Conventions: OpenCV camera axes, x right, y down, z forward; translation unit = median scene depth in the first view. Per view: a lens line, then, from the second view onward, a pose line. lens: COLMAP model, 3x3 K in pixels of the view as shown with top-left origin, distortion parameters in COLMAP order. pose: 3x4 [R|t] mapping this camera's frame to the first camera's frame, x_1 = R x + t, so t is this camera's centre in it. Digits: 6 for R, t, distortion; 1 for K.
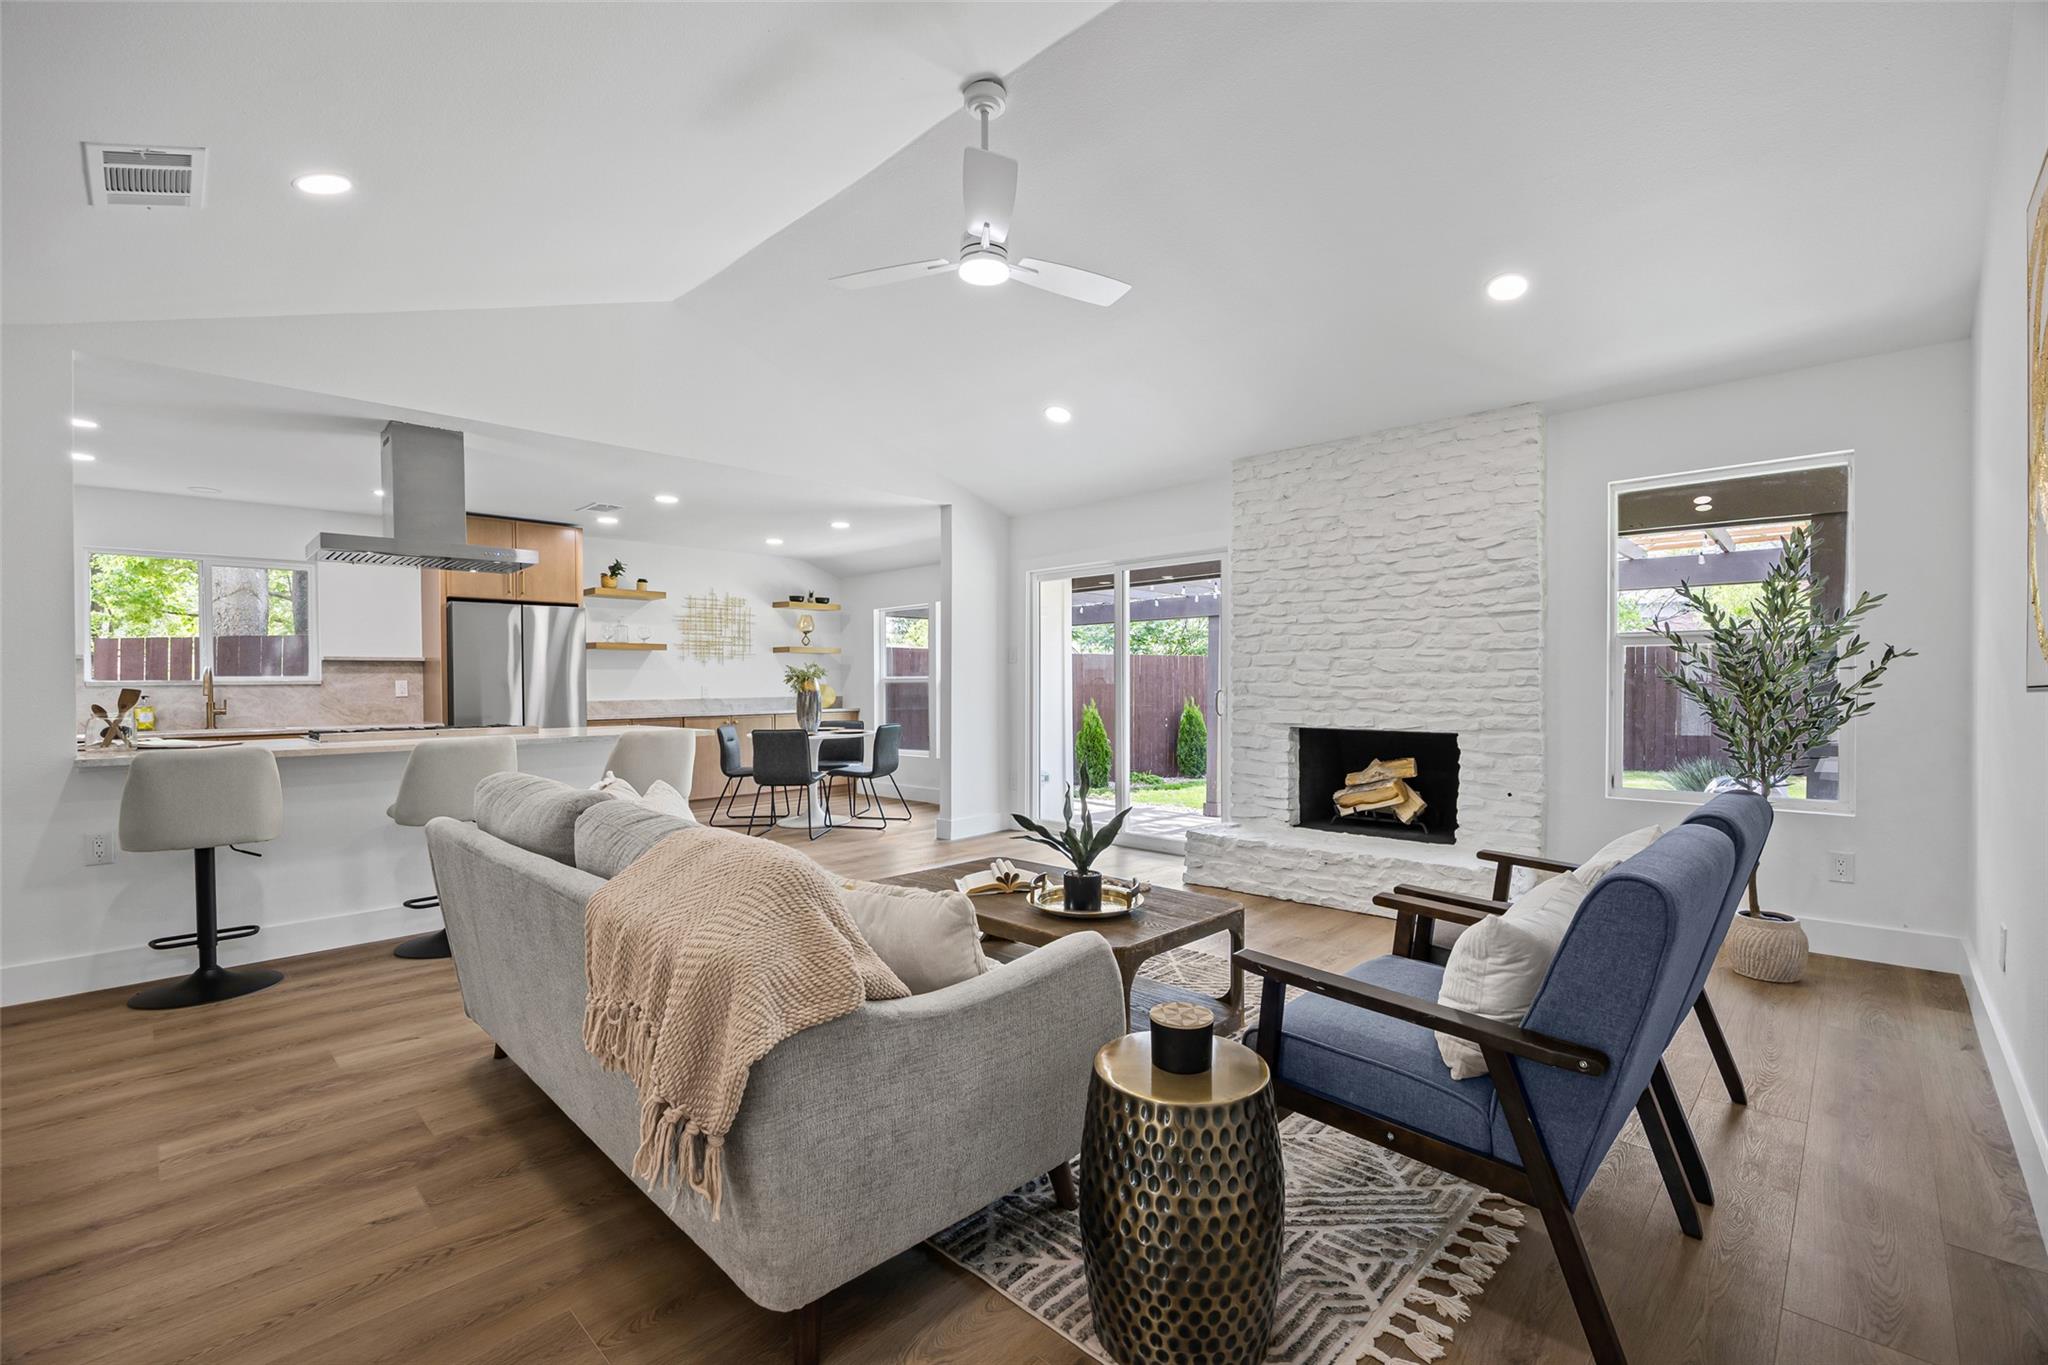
lens RADIAL K [[882.5, 0, 1014.3], [0, 882.5, 686.3], [0, 0, 1]] dist [-0.013776, -0.000355]
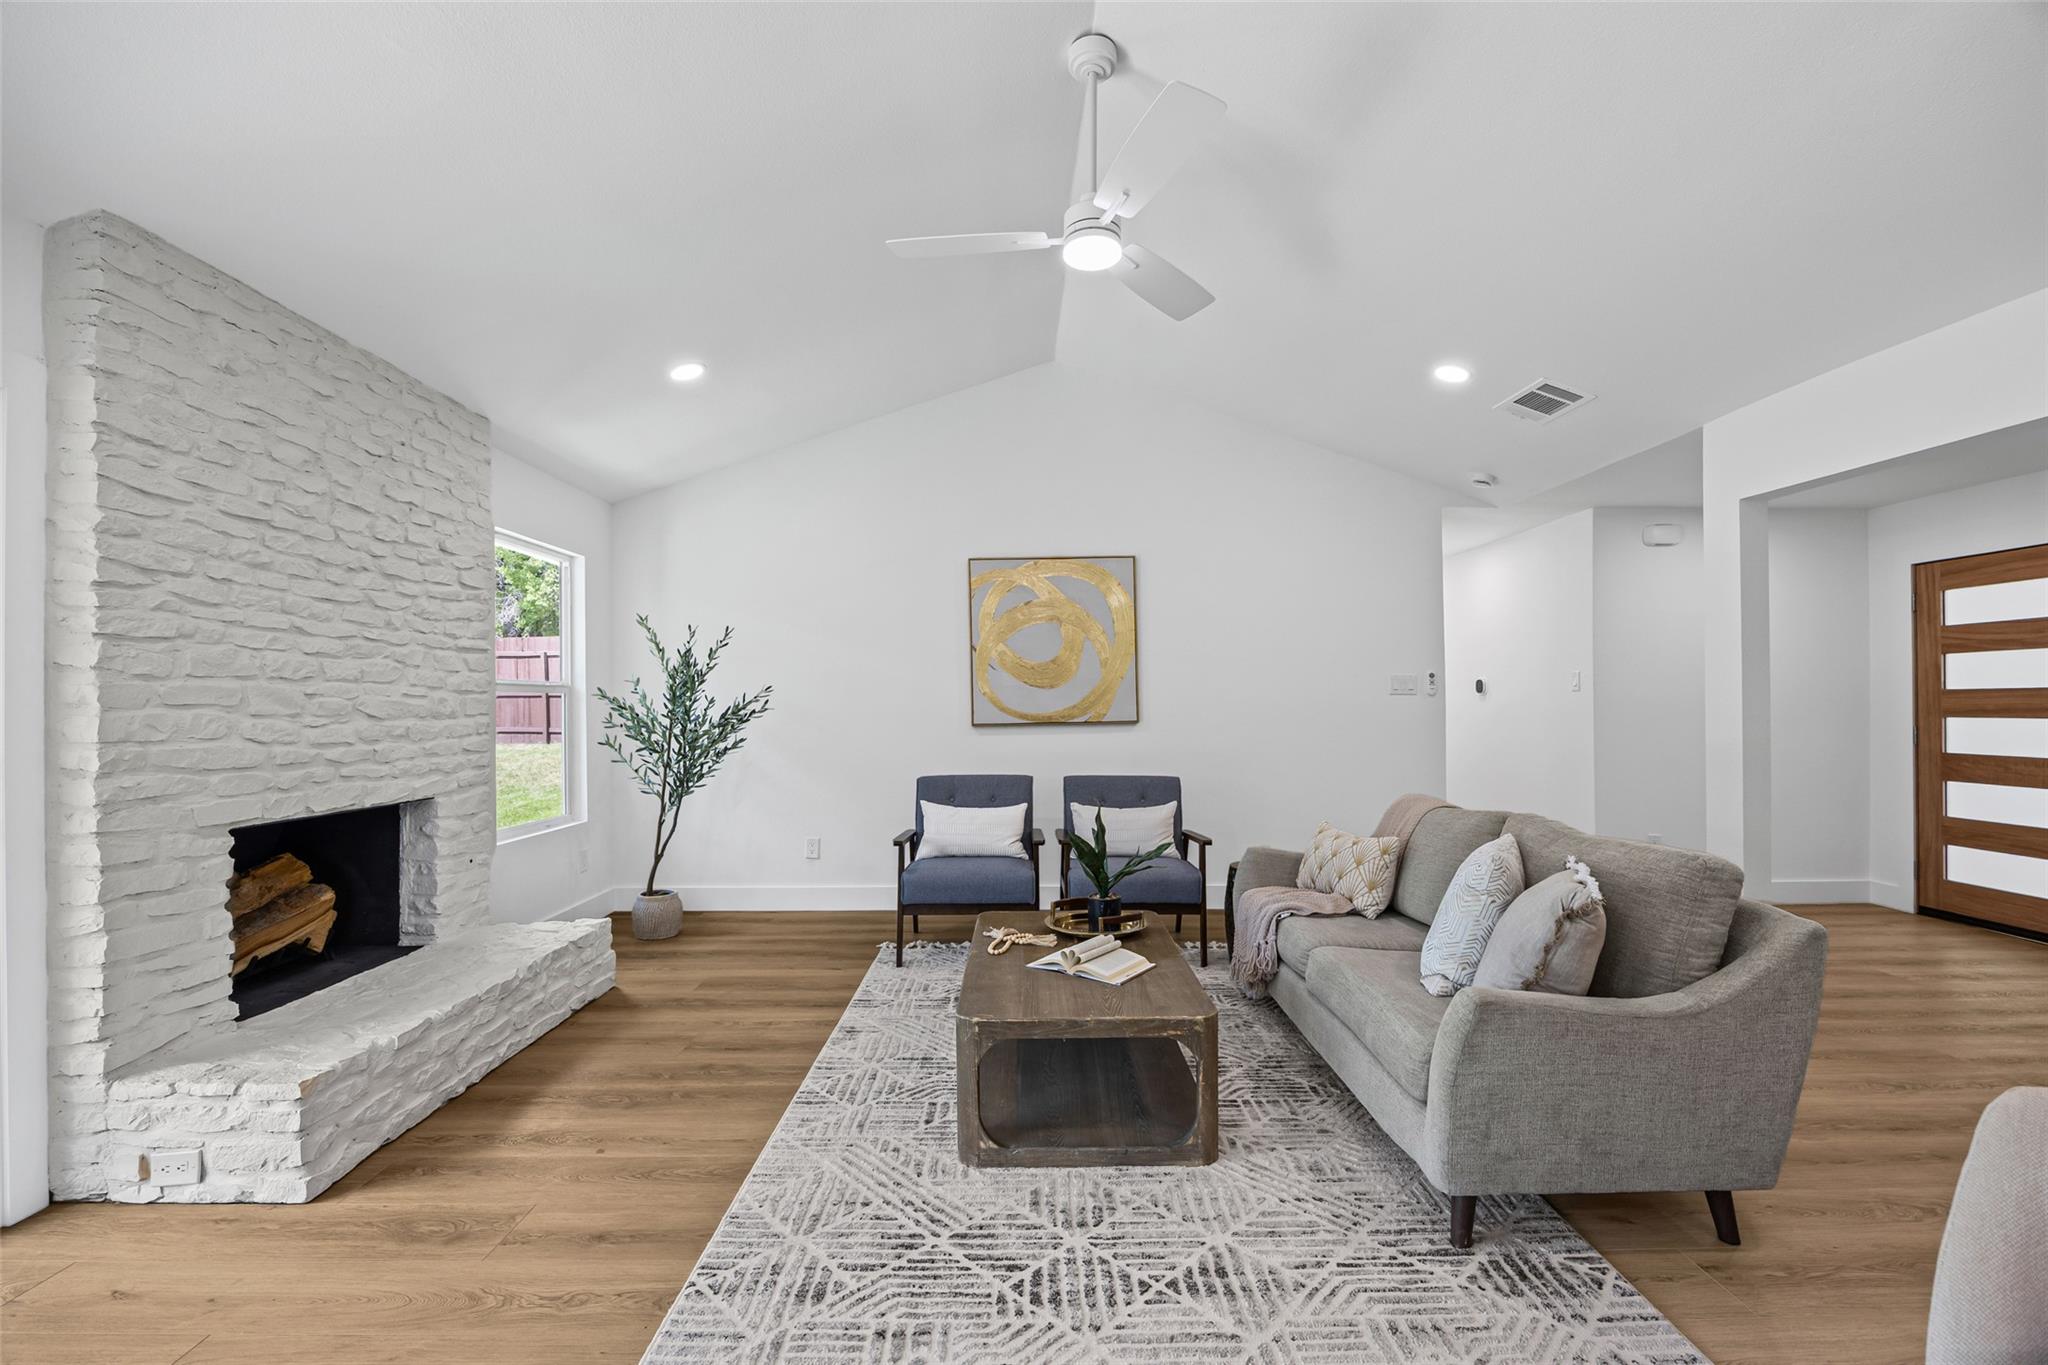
lens RADIAL K [[882.5, 0, 1022.6], [0, 882.5, 693.7], [0, 0, 1]] dist [-0.013776, -0.000355]
pose [[-0.707516, 0.016601, 0.706502, -0.368746], [0.010986, 0.999862, -0.012492, -0.020182], [-0.706612, -0.001077, -0.707600, 1.059921]]
